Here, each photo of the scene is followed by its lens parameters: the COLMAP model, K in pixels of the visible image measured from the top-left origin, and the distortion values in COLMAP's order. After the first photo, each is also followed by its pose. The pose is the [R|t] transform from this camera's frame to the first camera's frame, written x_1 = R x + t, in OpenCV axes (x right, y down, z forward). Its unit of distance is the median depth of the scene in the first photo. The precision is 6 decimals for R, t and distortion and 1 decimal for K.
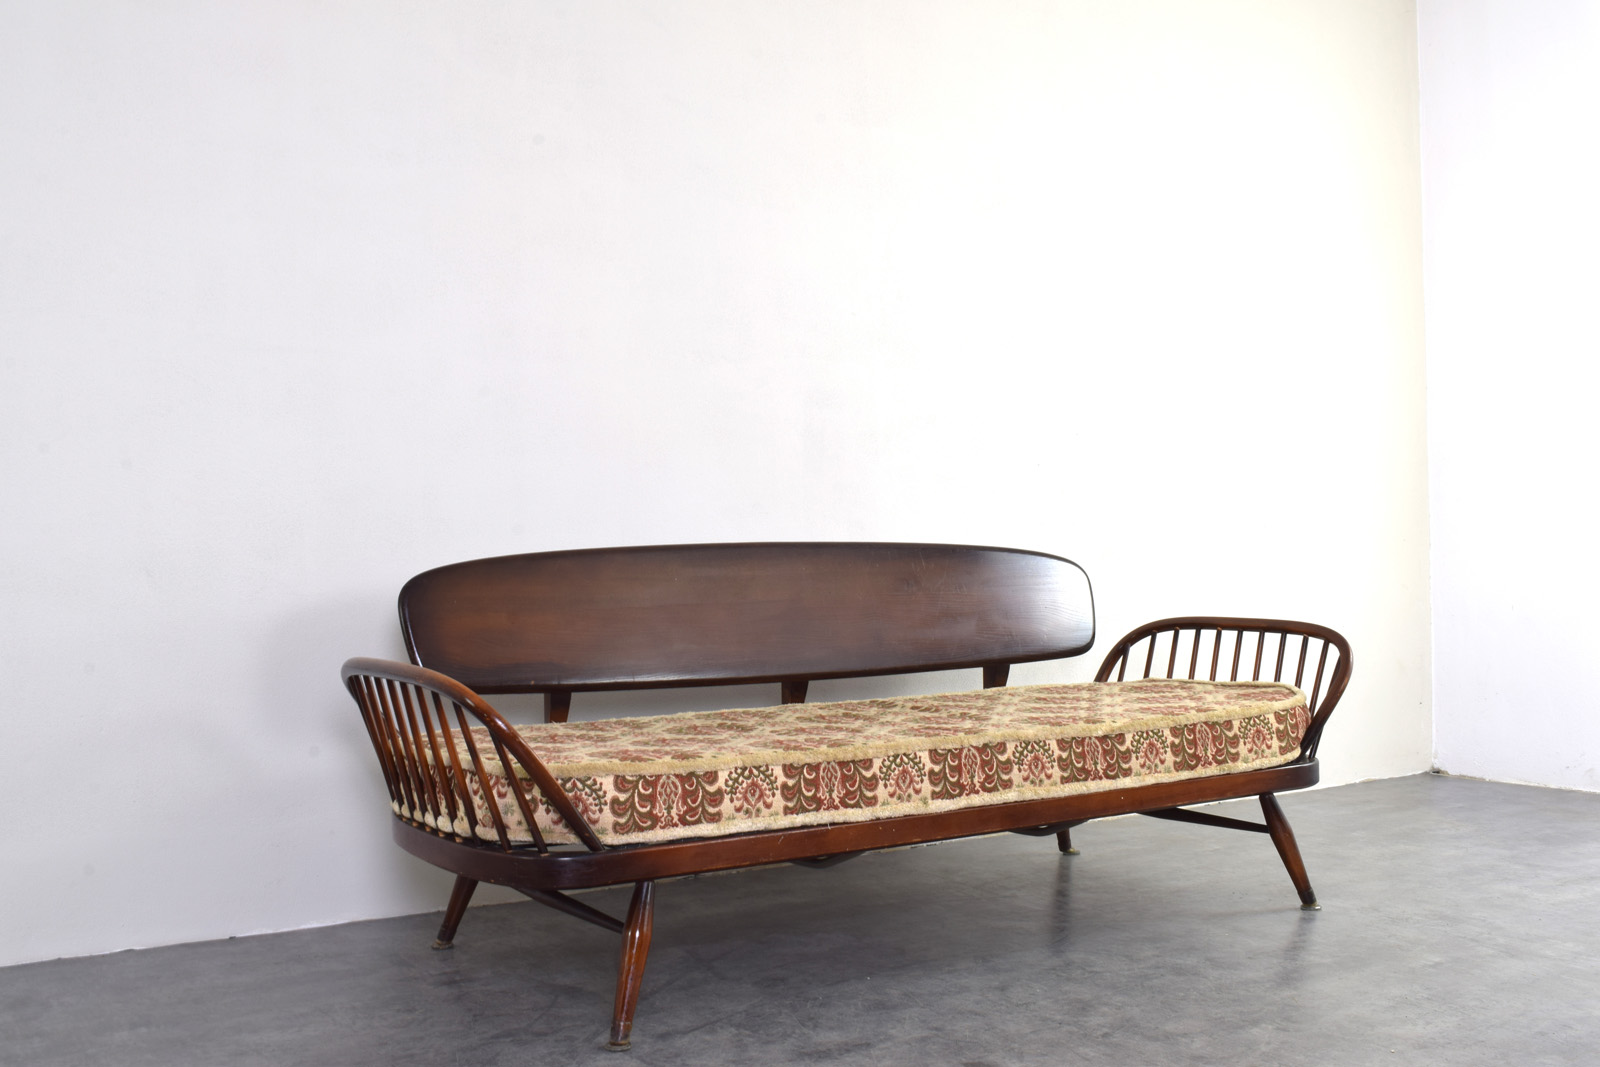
lens RADIAL K [[1624.3, 0, 789.9], [0, 1624.3, 534.0], [0, 0, 1]] dist [-0.073298, 0.000000]
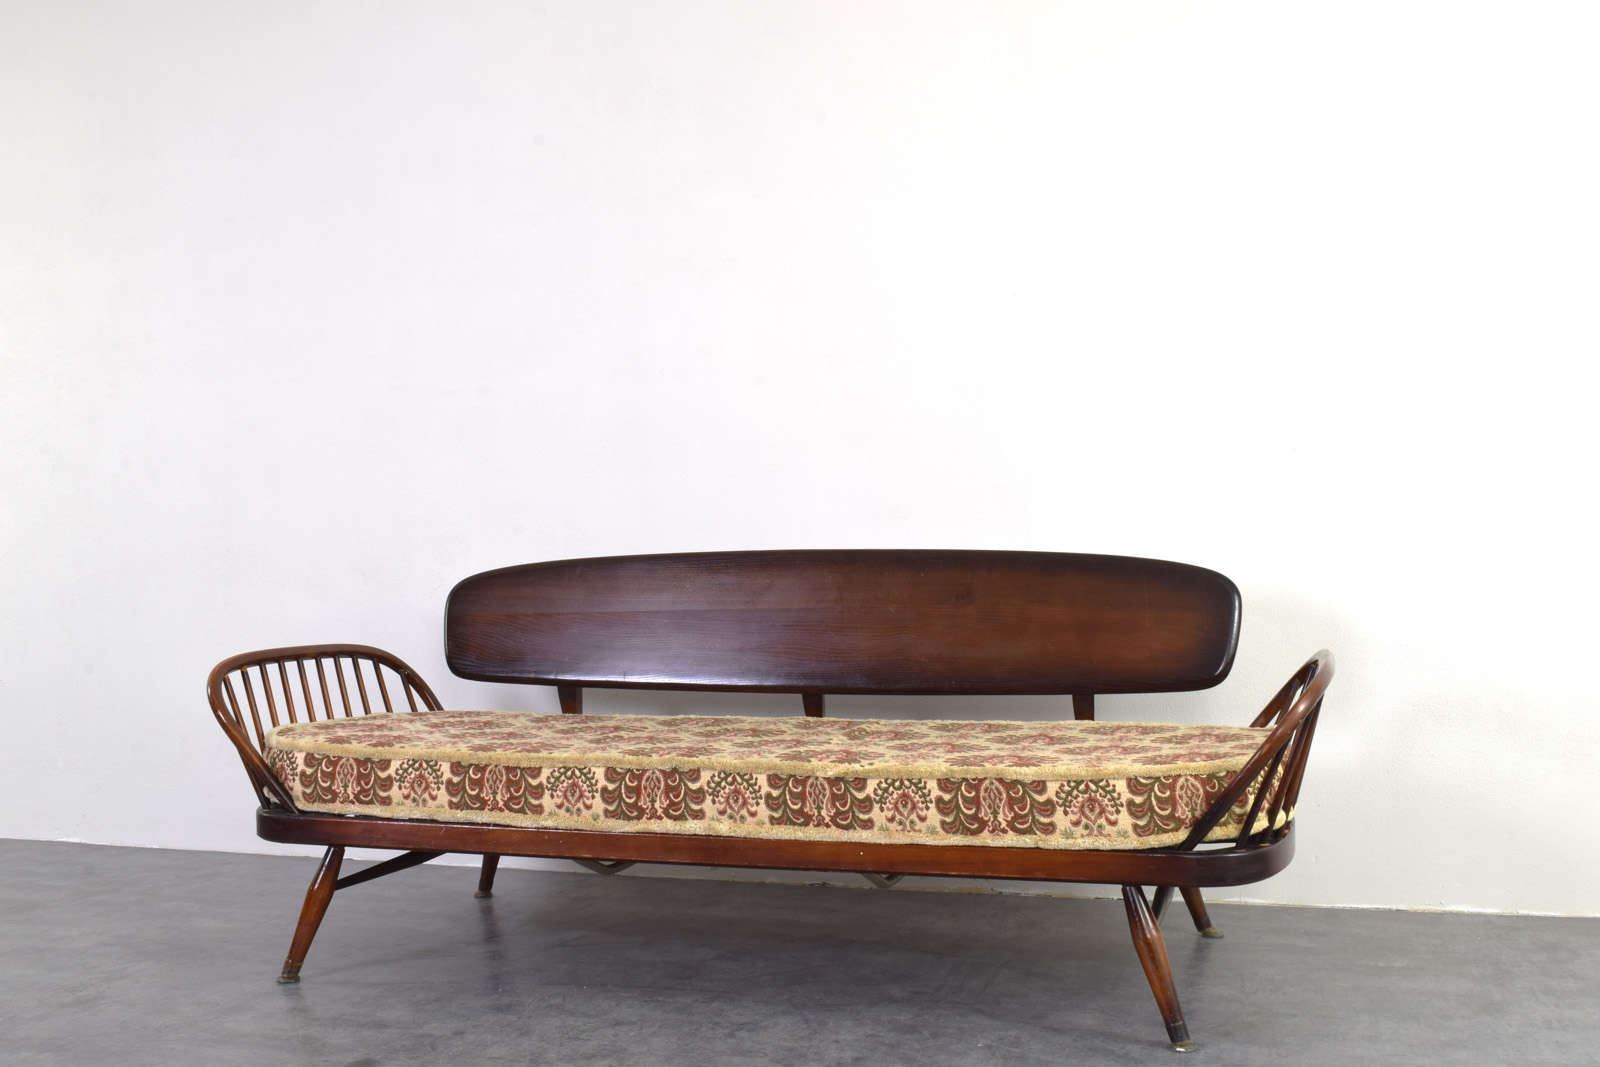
lens RADIAL K [[1624.3, 0, 795.5], [0, 1624.3, 525.8], [0, 0, 1]] dist [-0.073298, 0.000000]
pose [[0.652863, -0.007327, -0.757441, 0.864520], [0.008003, 0.999964, -0.002775, -0.008063], [0.757434, -0.004250, 0.652898, 0.431390]]
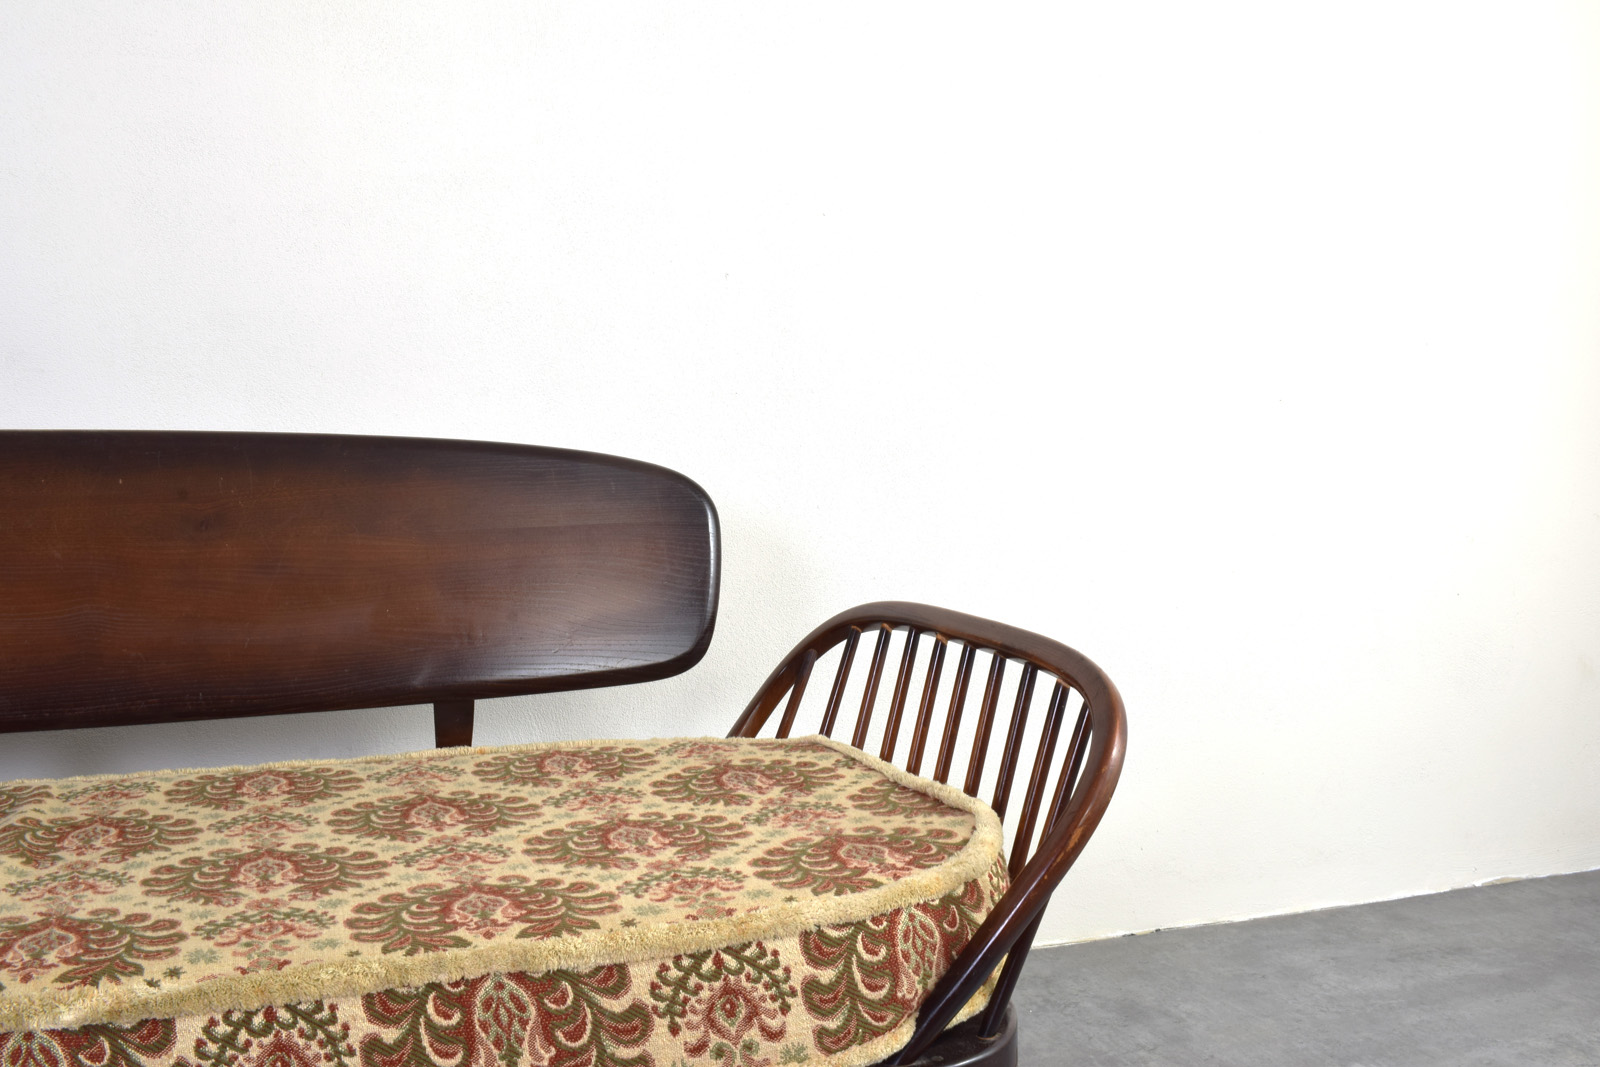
lens RADIAL K [[1624.3, 0, 802.5], [0, 1624.3, 542.4], [0, 0, 1]] dist [-0.073298, 0.000000]
pose [[0.975211, 0.019843, -0.220385, 0.418454], [-0.003050, 0.997082, 0.076277, 0.001333], [0.221255, -0.073714, 0.972426, 0.748378]]
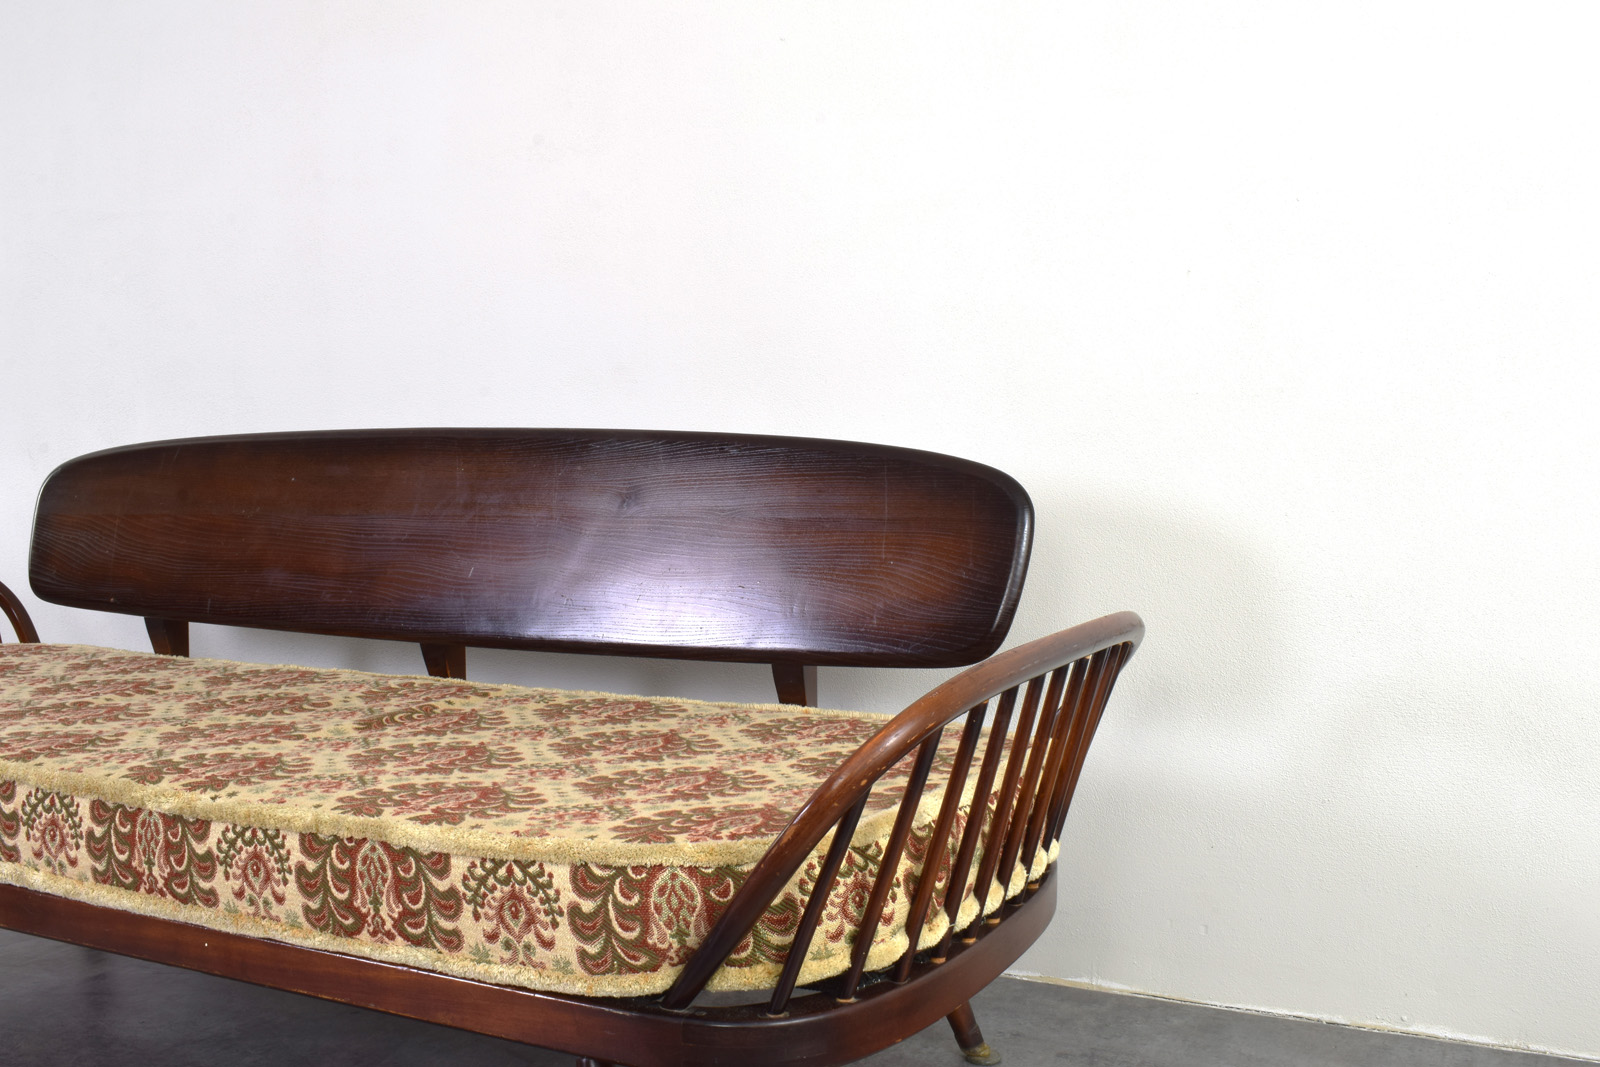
lens RADIAL K [[1624.3, 0, 790.9], [0, 1624.3, 526.6], [0, 0, 1]] dist [-0.073298, 0.000000]
pose [[0.511694, 0.061667, -0.856952, 0.747146], [0.001633, 0.997349, 0.072745, -0.003194], [0.859166, -0.038622, 0.510237, 0.941839]]
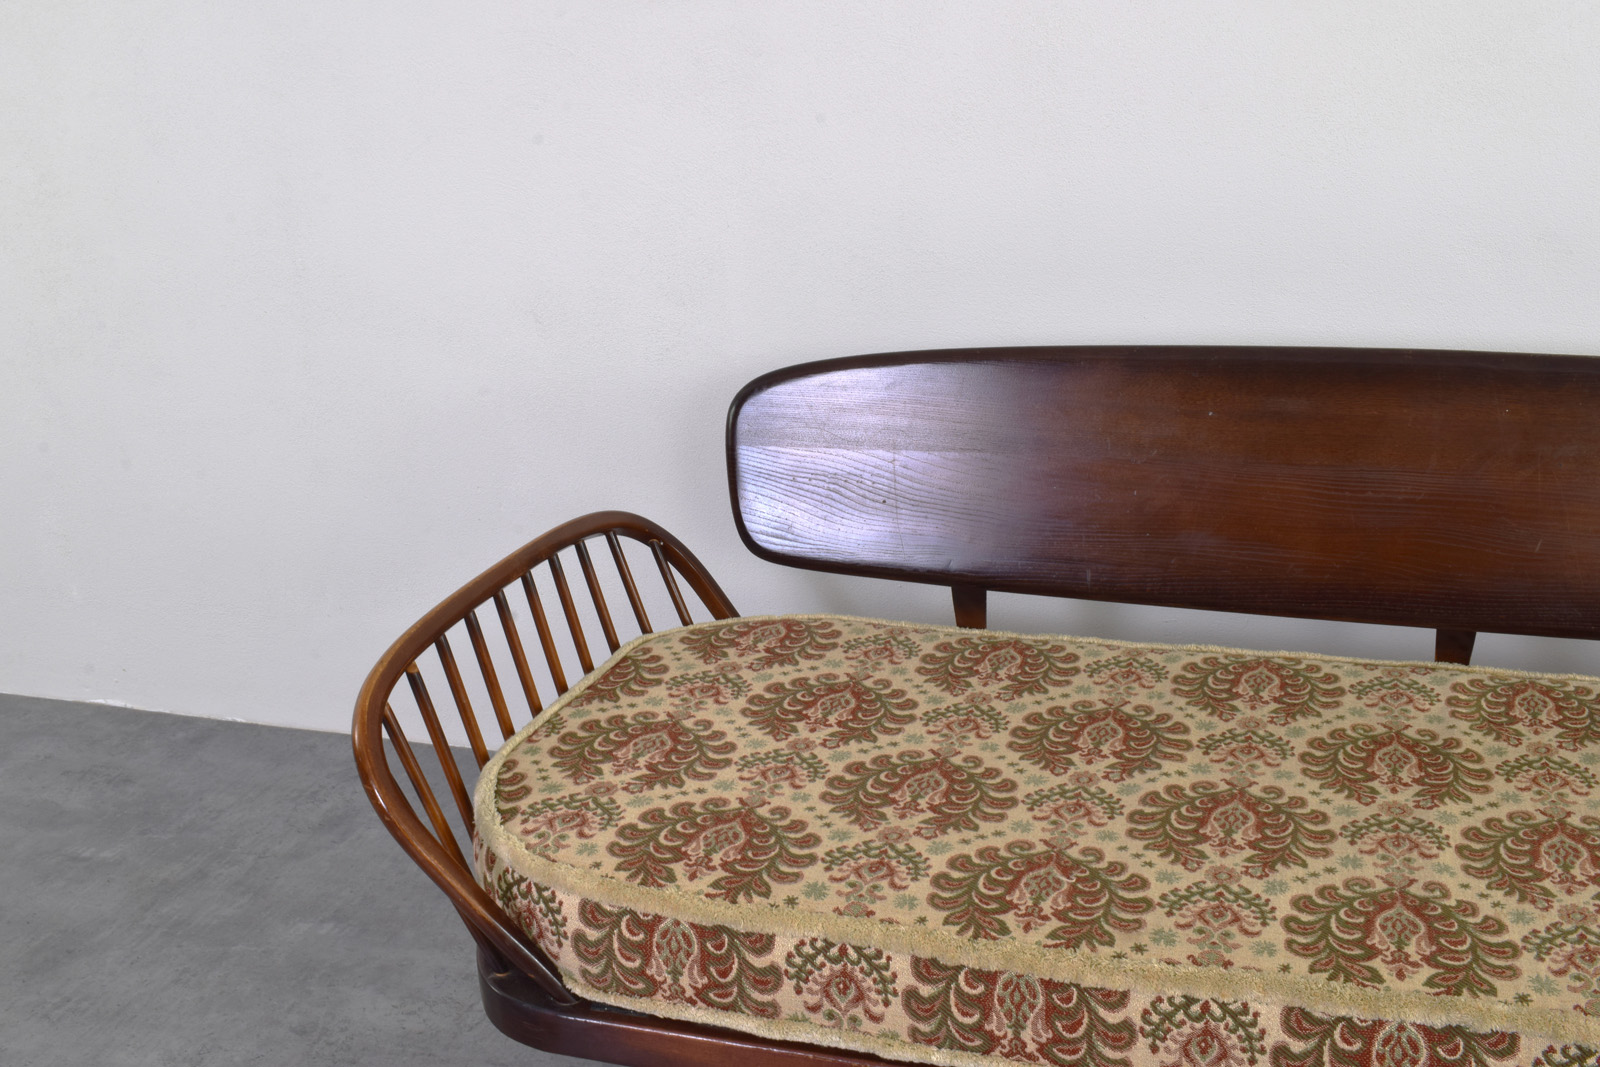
lens RADIAL K [[1624.3, 0, 794.9], [0, 1624.3, 511.8], [0, 0, 1]] dist [-0.073298, 0.000000]
pose [[0.648223, 0.218166, -0.729527, 0.278893], [0.032938, 0.949145, 0.313111, -0.132904], [0.760738, -0.226995, 0.608072, 0.632722]]
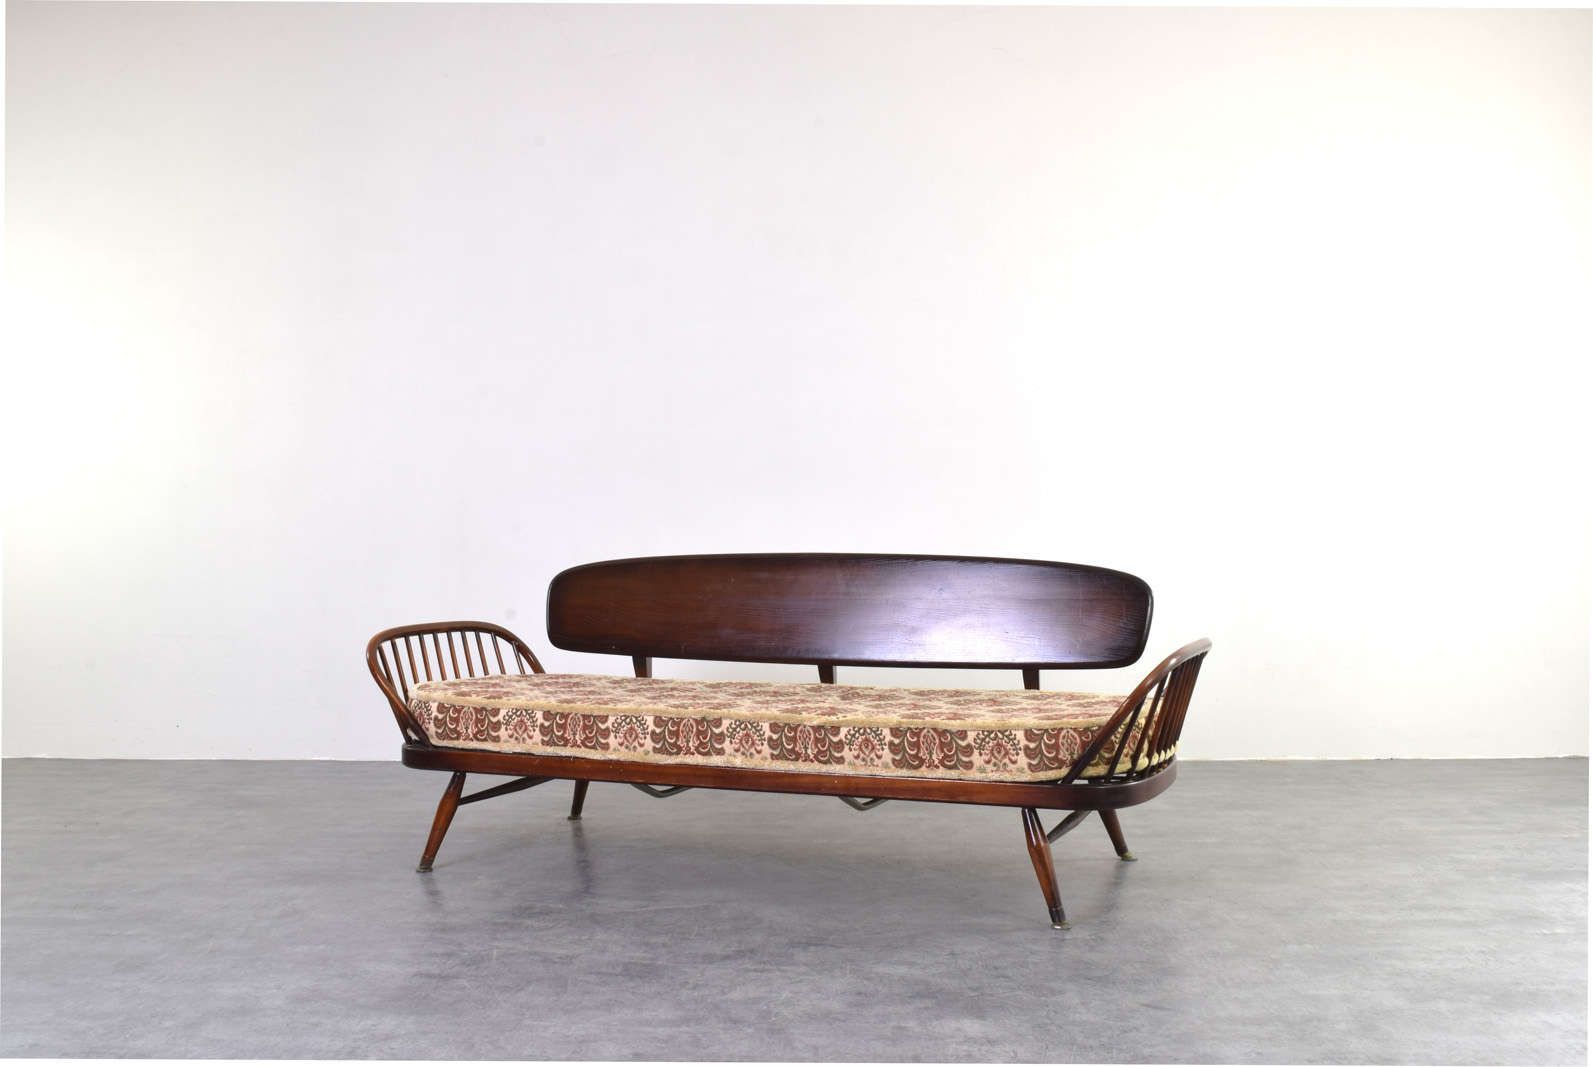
lens RADIAL K [[1617.2, 0, 800.0], [0, 1617.2, 535.5], [0, 0, 1]] dist [-0.073298, 0.000000]
pose [[0.589735, 0.015384, -0.807451, 1.172346], [0.000402, 0.999813, 0.019342, -0.038389], [0.807597, -0.011731, 0.589618, 0.305091]]
